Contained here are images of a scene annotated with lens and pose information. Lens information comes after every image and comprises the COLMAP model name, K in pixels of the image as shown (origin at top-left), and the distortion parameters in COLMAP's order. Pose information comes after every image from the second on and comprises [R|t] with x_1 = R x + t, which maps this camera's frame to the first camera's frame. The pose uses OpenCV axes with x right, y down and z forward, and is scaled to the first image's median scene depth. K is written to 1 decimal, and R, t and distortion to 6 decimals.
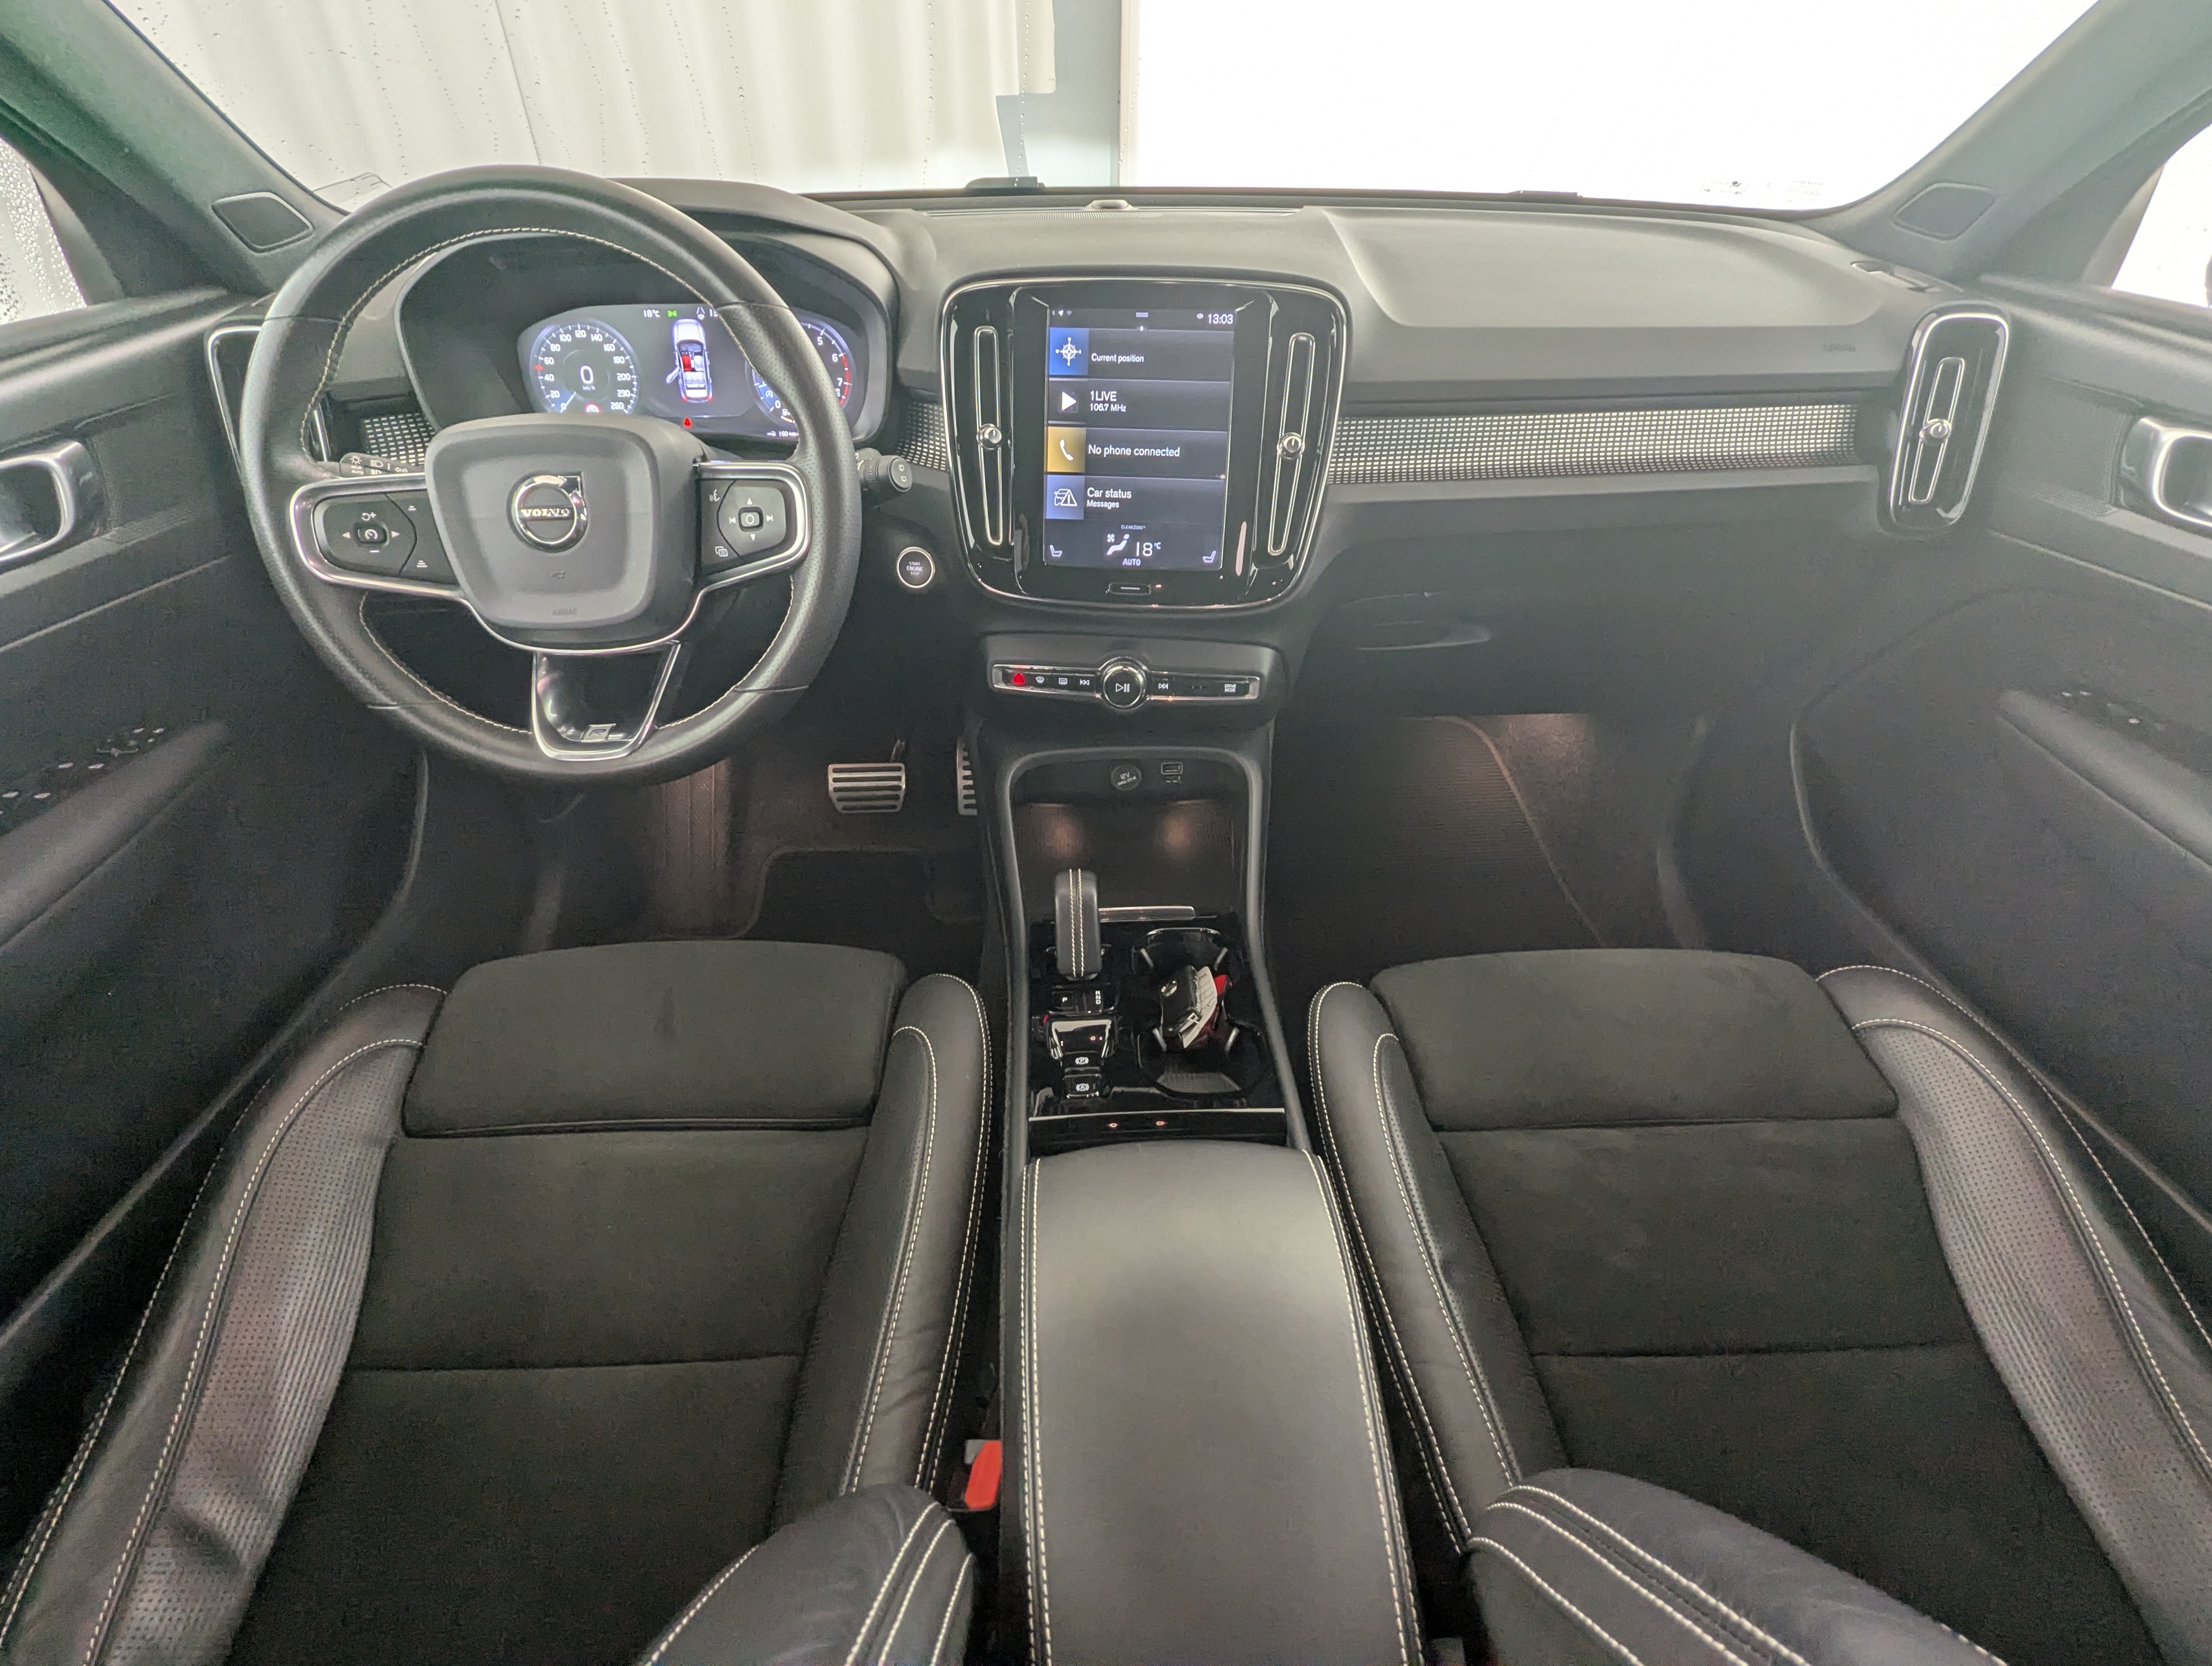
lens RADIAL K [[1052.9, 0, 1106.0], [0, 1052.9, 833.0], [0, 0, 1]] dist [-0.002600, -0.000893]
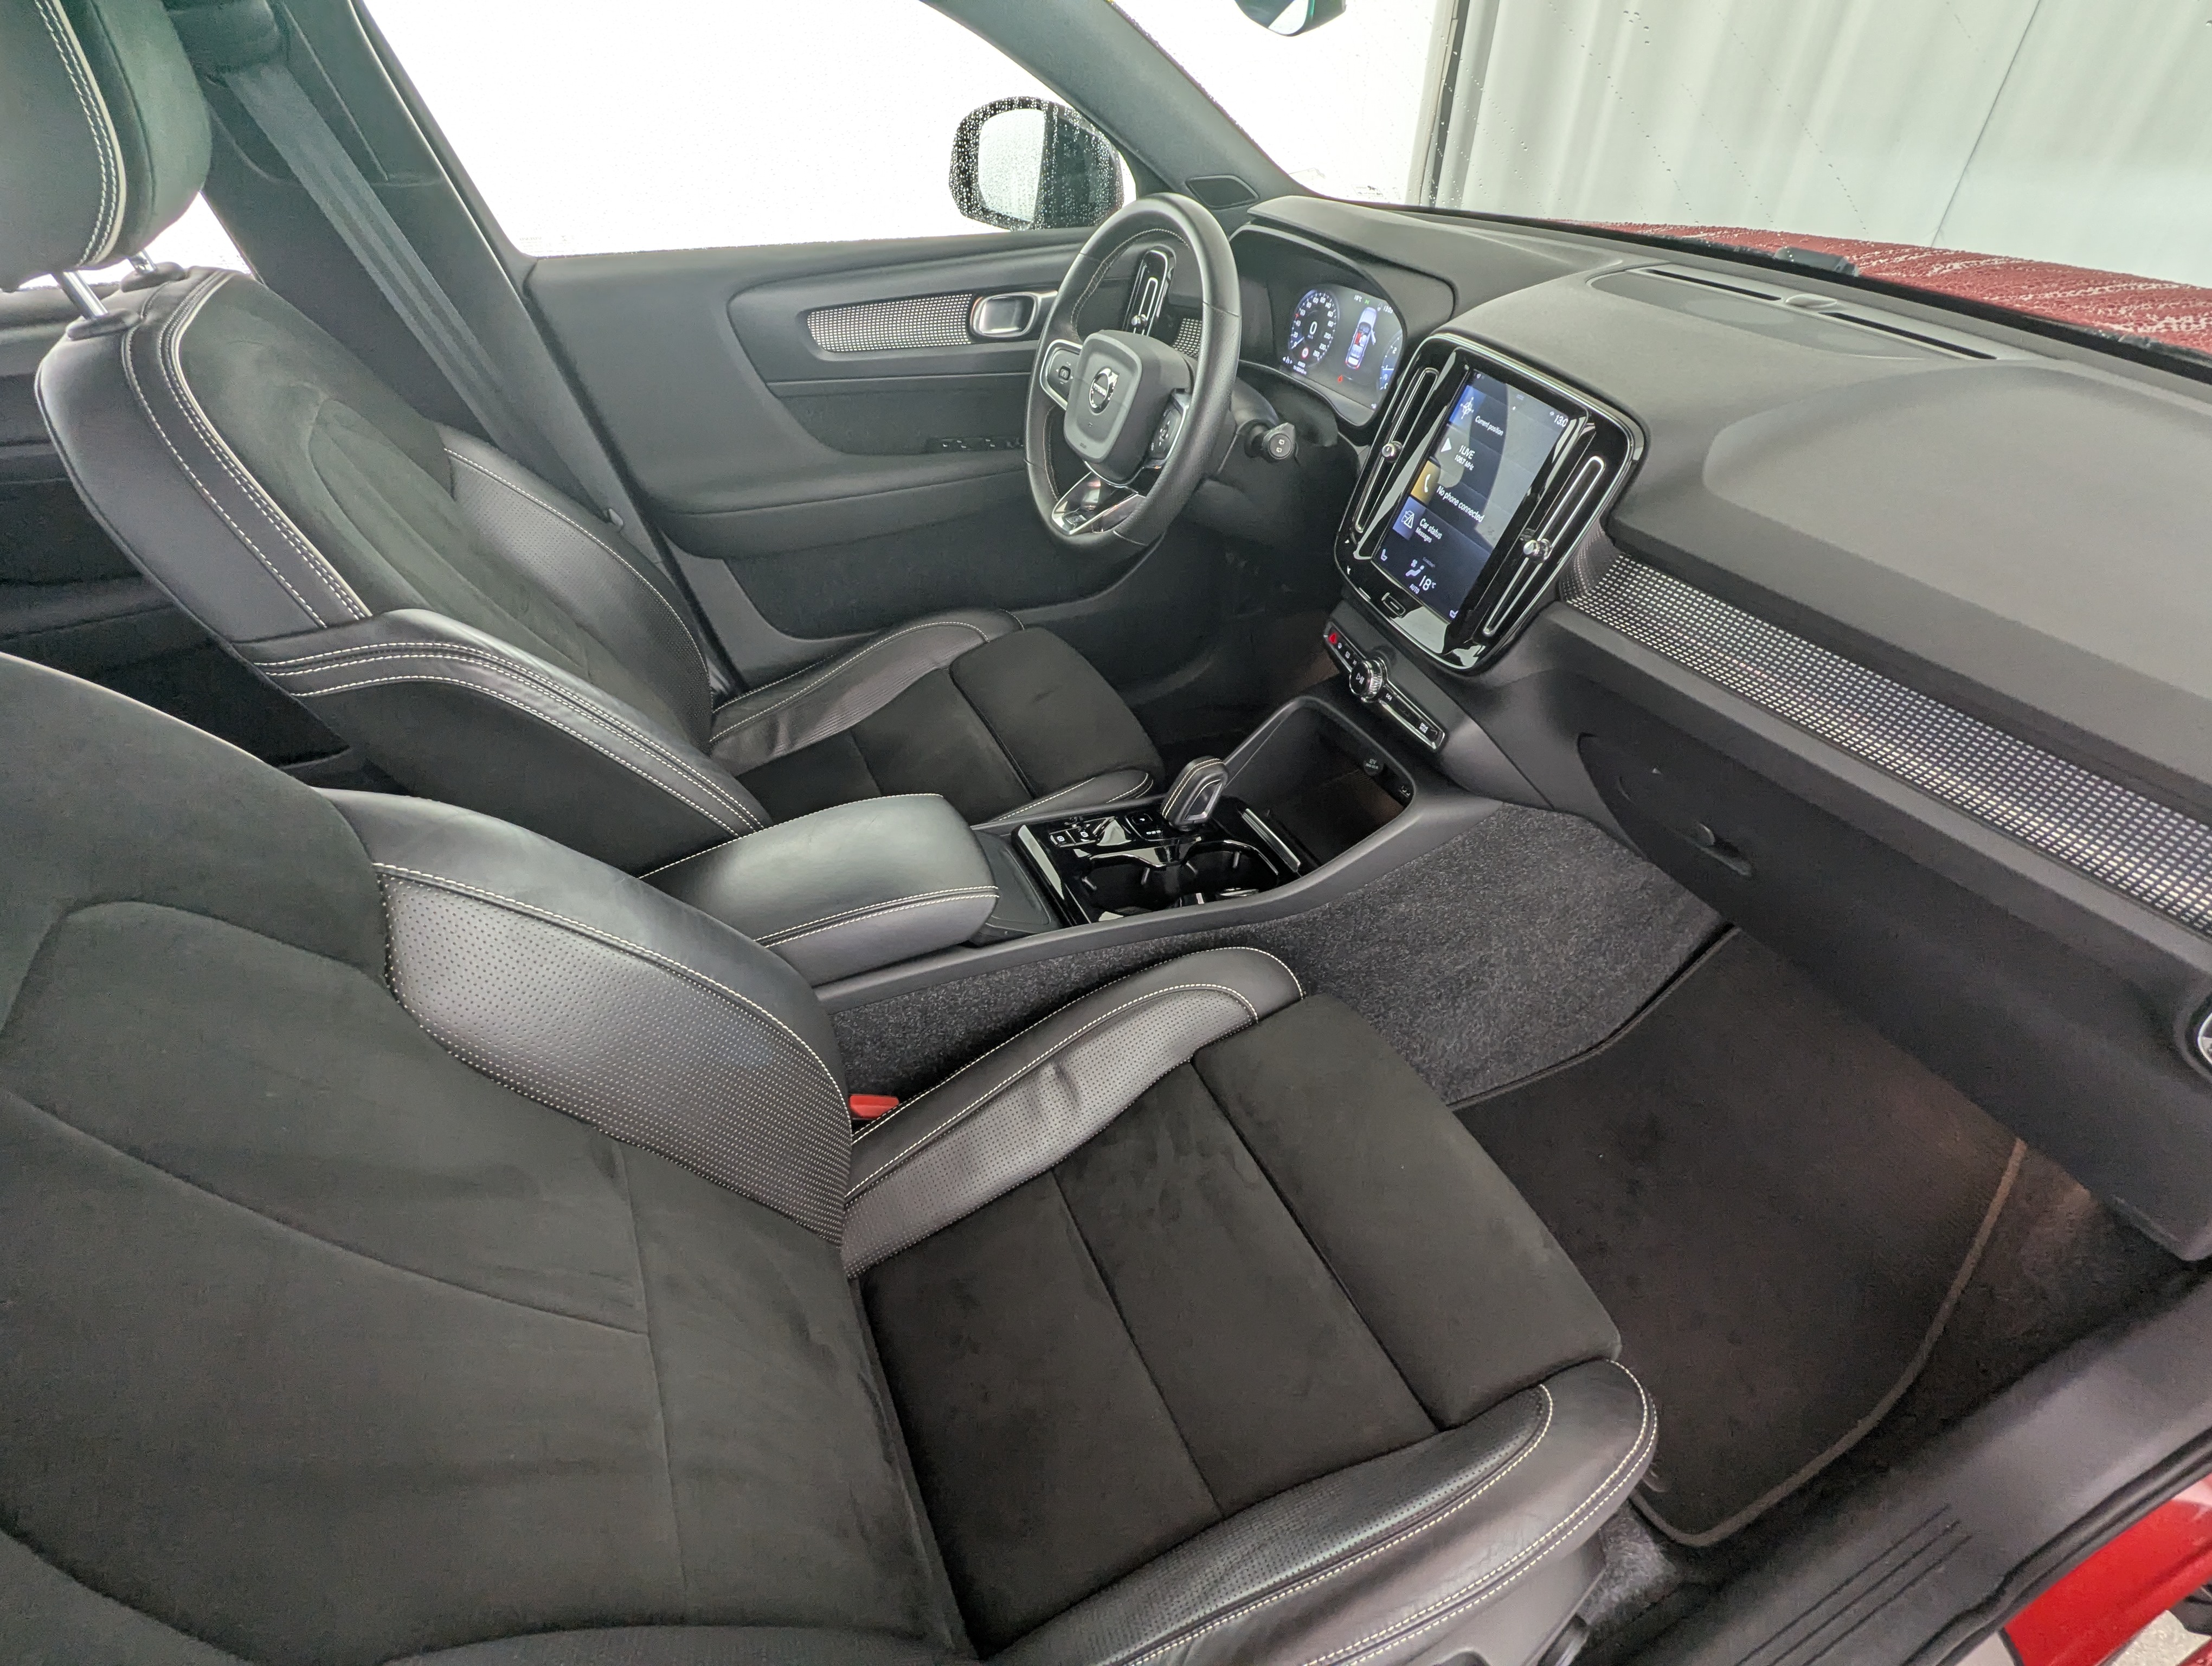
lens RADIAL K [[1069.0, 0, 1109.9], [0, 1069.0, 806.4], [0, 0, 1]] dist [-0.000830, -0.000614]
pose [[0.395781, 0.568684, -0.721080, 0.905295], [-0.543219, 0.778069, 0.315471, -0.266198], [0.740453, 0.266847, 0.616864, 0.083892]]
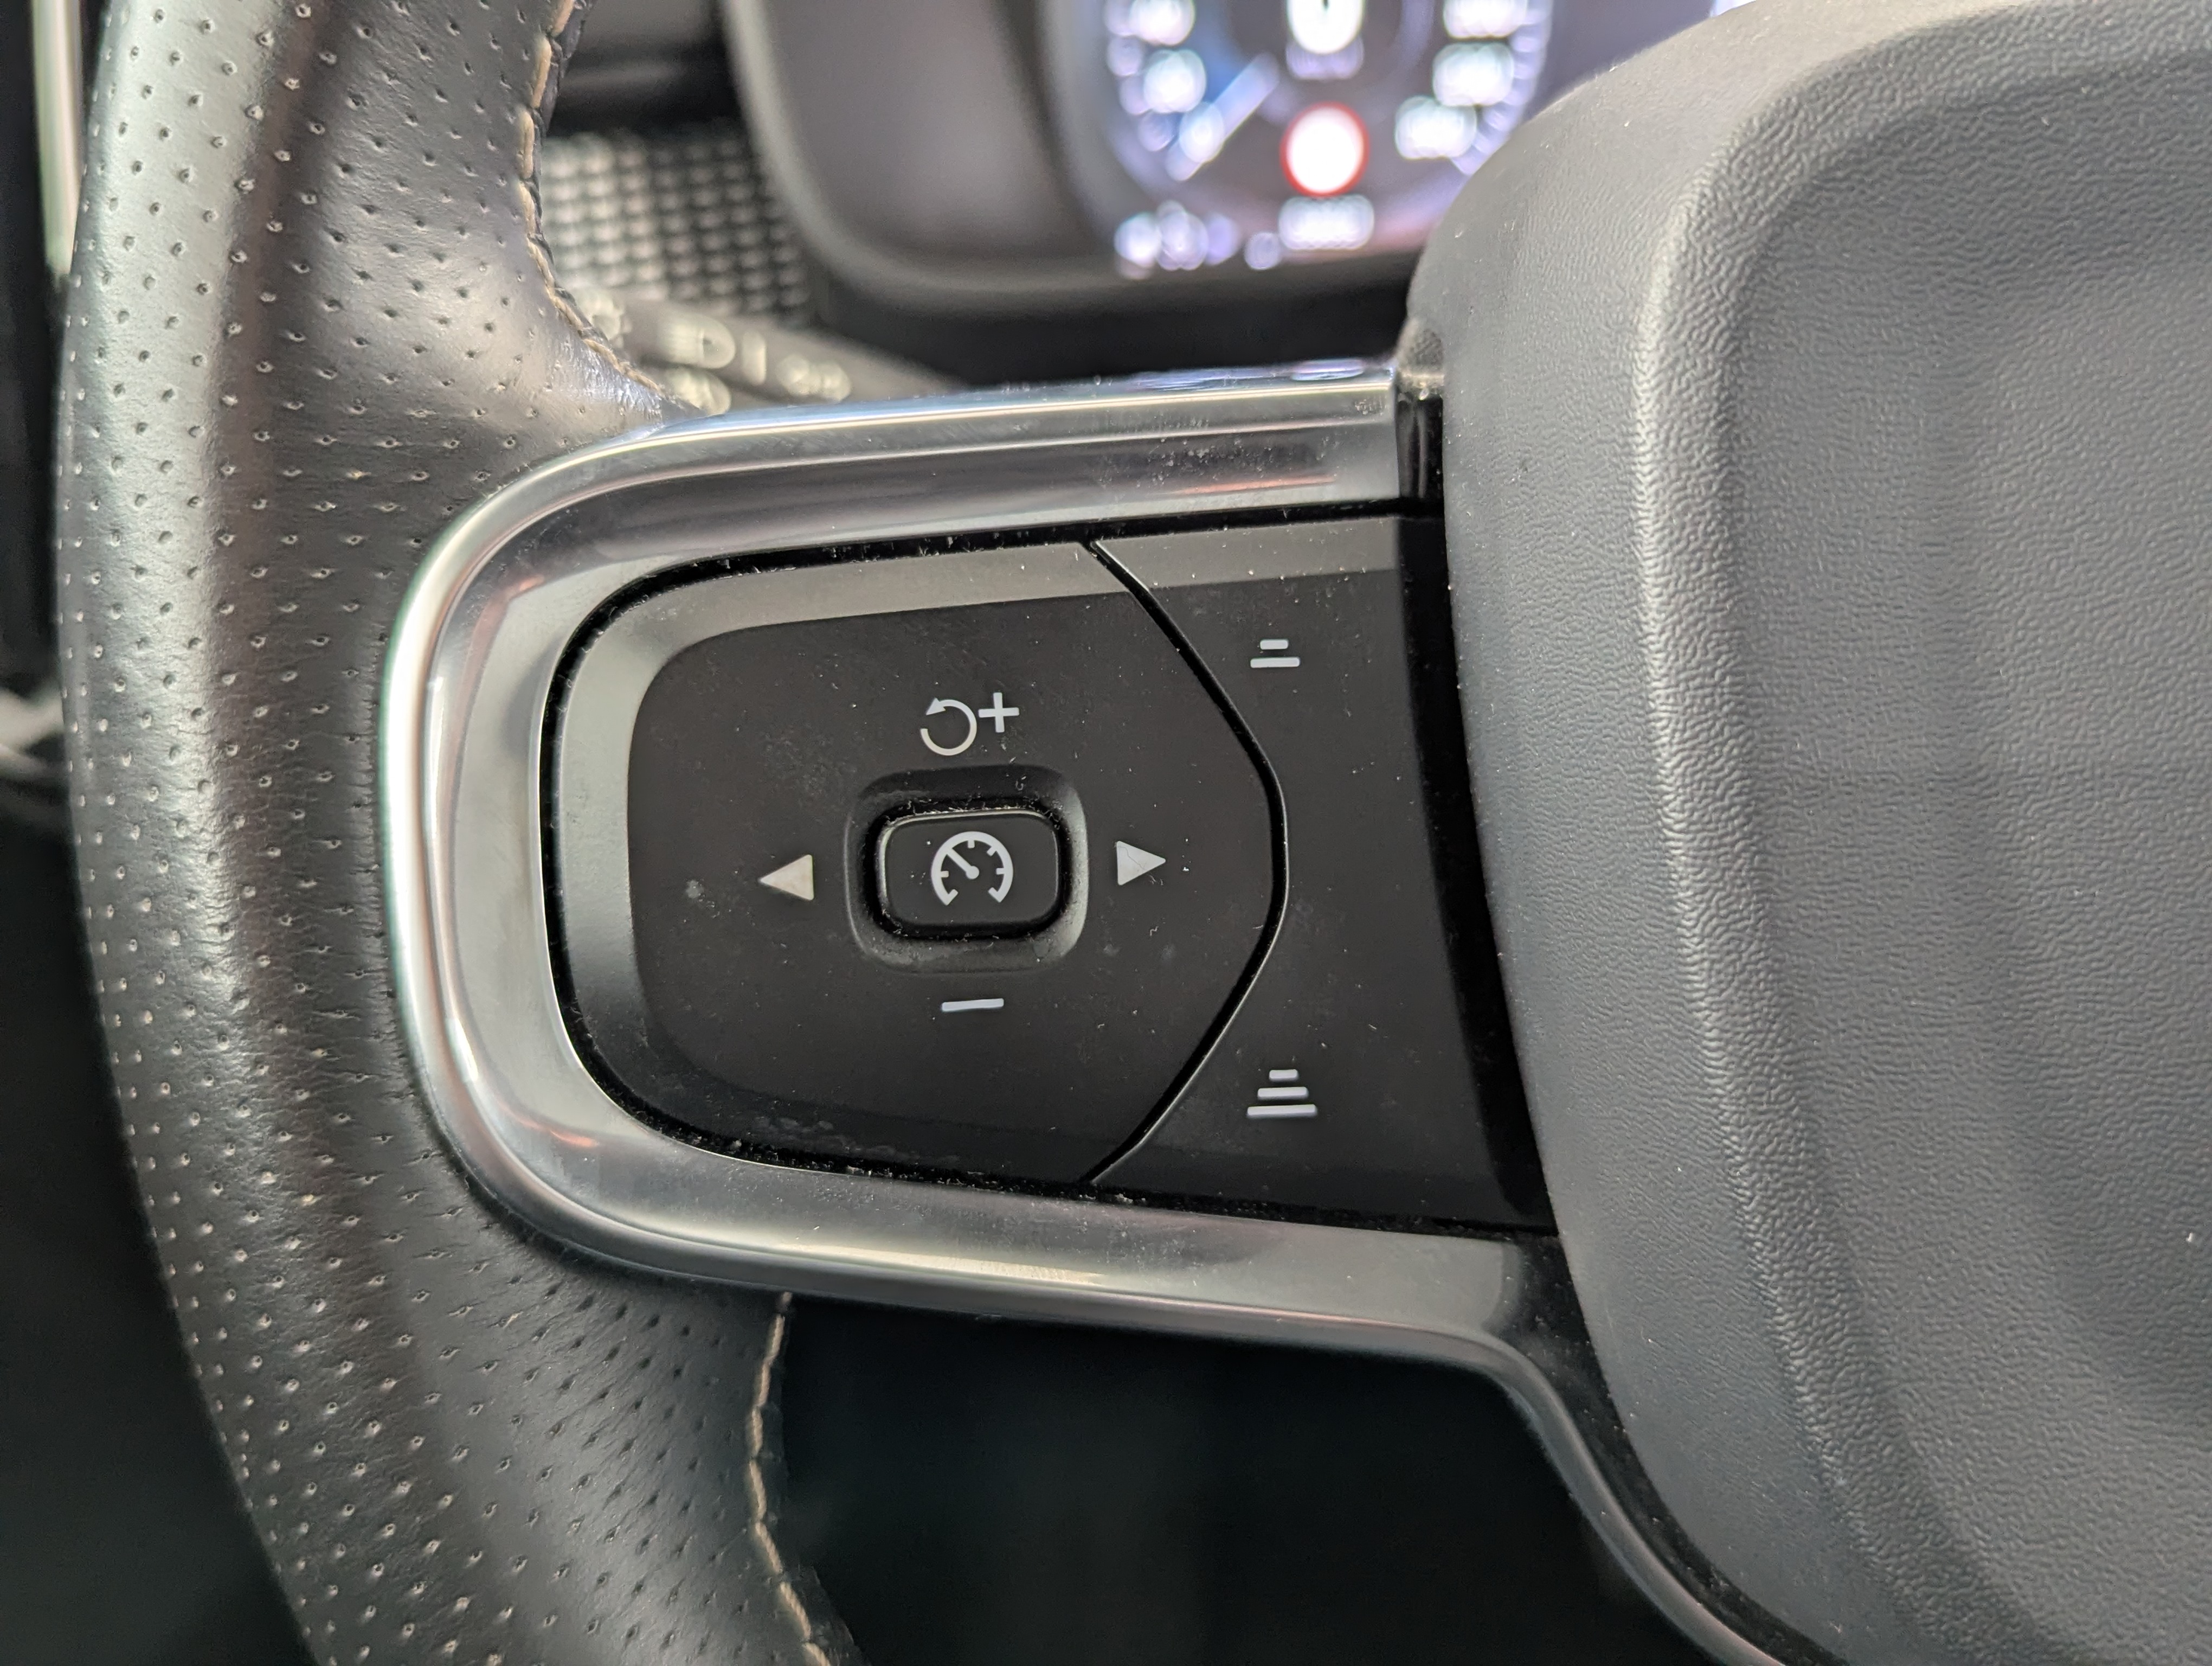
lens RADIAL K [[2163.2, 0, 1113.0], [0, 2163.2, 786.3], [0, 0, 1]] dist [0.045791, -0.029563]
pose [[0.992422, 0.021587, -0.120969, -0.533014], [-0.041893, 0.984908, -0.167933, -0.205825], [0.115518, 0.171728, 0.978348, 0.619635]]
